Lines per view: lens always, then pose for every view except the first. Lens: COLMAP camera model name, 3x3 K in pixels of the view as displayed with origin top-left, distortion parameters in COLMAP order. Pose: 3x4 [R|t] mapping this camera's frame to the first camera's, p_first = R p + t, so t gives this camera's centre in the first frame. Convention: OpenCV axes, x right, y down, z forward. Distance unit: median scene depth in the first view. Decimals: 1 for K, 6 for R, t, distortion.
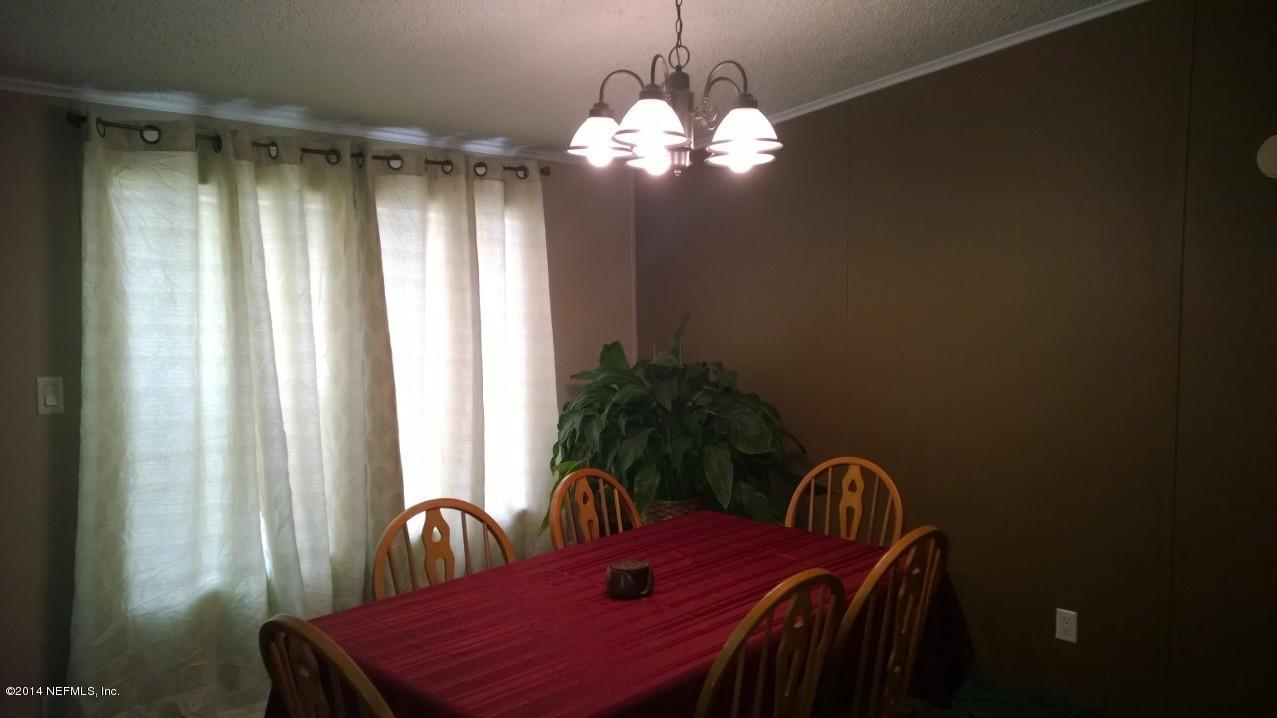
lens RADIAL K [[934.8, 0, 631.0], [0, 934.8, 359.0], [0, 0, 1]] dist [0.091773, -0.064405]
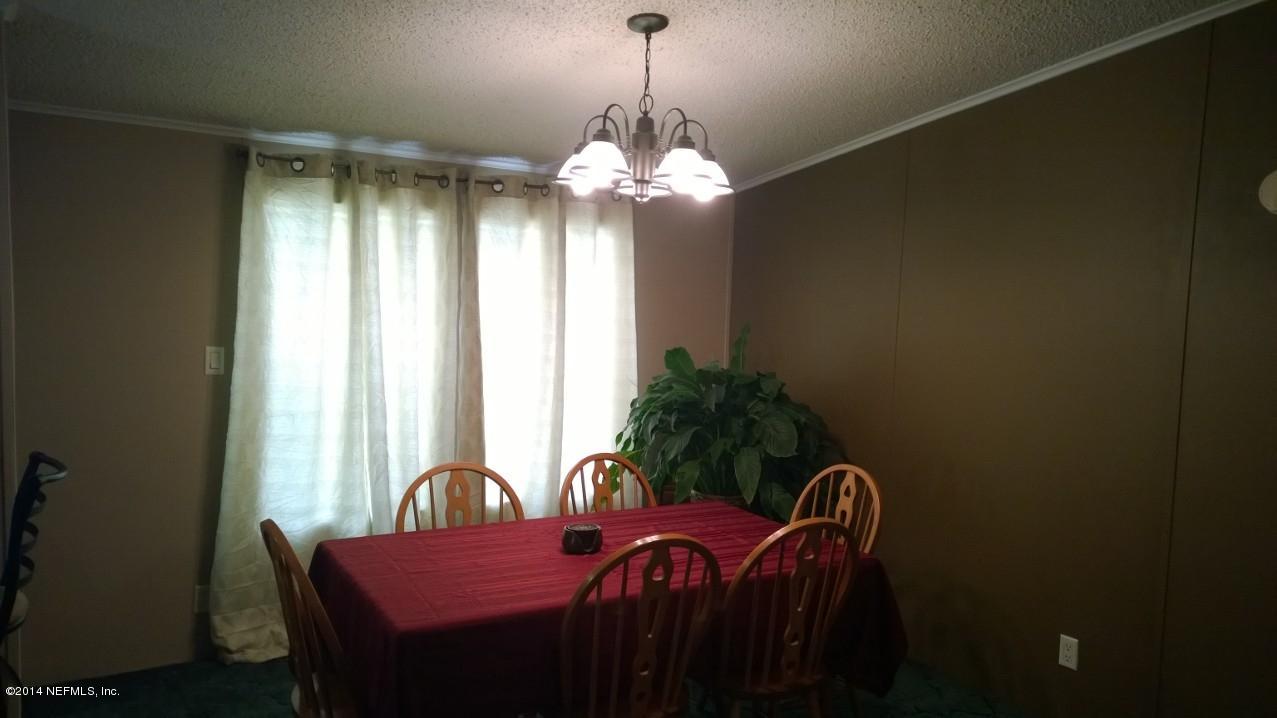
lens RADIAL K [[934.8, 0, 634.3], [0, 934.8, 362.6], [0, 0, 1]] dist [0.091773, -0.064405]
pose [[0.962310, 0.061125, -0.264998, 0.277082], [-0.064388, 0.997918, -0.003638, 0.007426], [0.264224, 0.020564, 0.964242, -0.105512]]
